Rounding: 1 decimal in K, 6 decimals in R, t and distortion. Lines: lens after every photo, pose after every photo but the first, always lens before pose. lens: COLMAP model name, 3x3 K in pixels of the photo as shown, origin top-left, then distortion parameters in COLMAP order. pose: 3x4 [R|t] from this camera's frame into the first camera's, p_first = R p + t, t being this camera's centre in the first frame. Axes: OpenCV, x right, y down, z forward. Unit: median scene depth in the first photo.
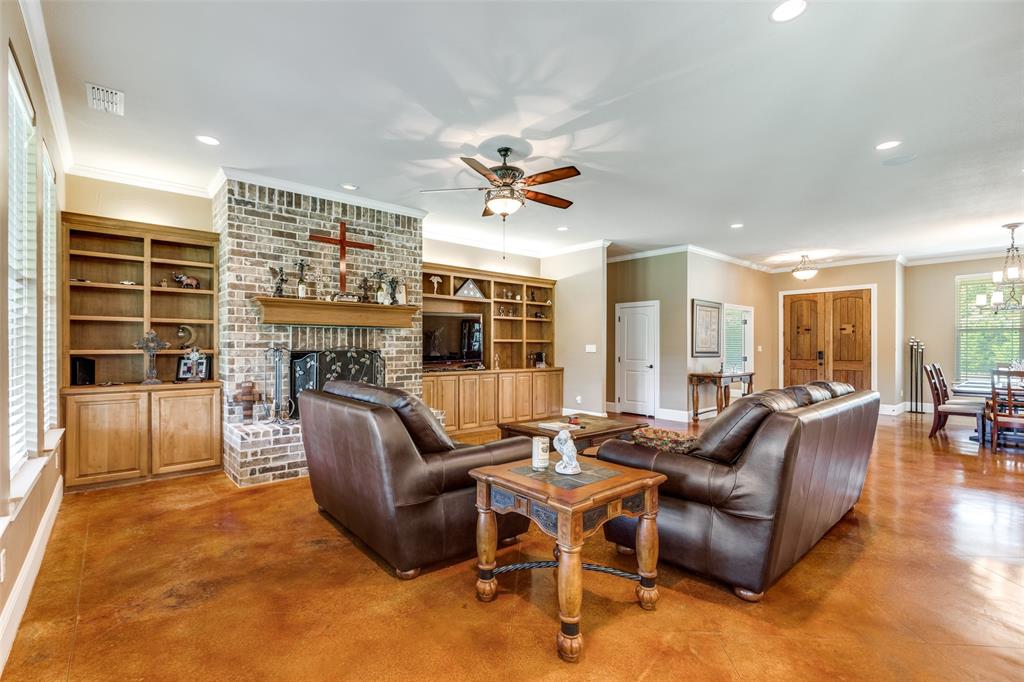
lens RADIAL K [[457.1, 0, 506.5], [0, 457.1, 342.5], [0, 0, 1]] dist [0.002067, -0.002082]
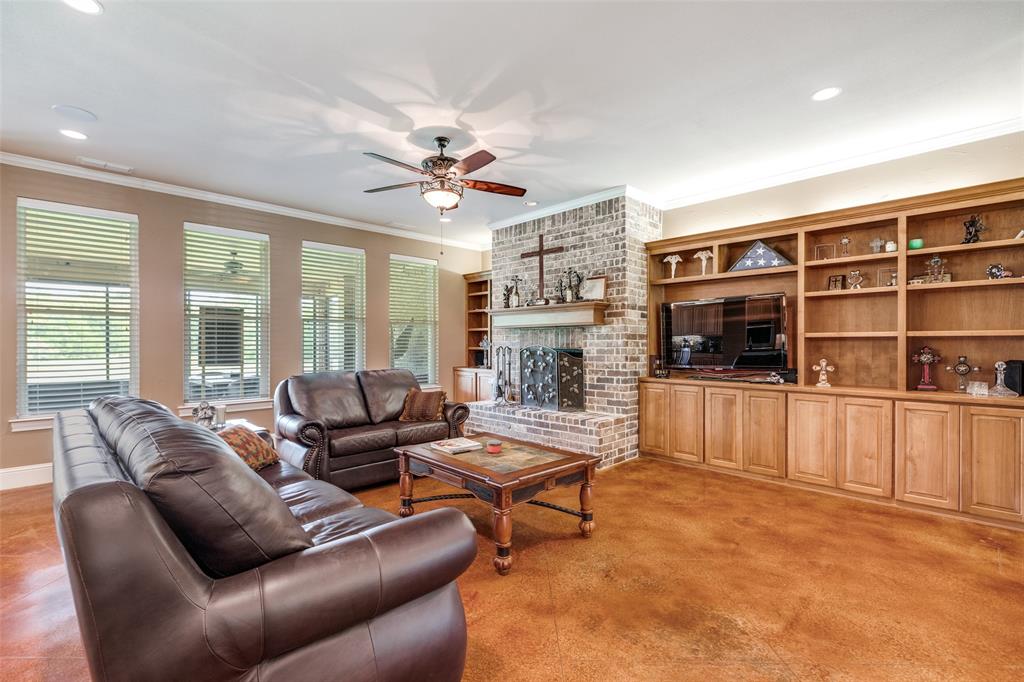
lens RADIAL K [[457.1, 0, 510.3], [0, 457.1, 344.3], [0, 0, 1]] dist [0.002067, -0.002082]
pose [[0.060667, -0.000645, -0.998158, 0.669762], [0.009580, 0.999954, -0.000063, 0.004539], [0.998112, -0.009558, 0.060671, 0.756984]]
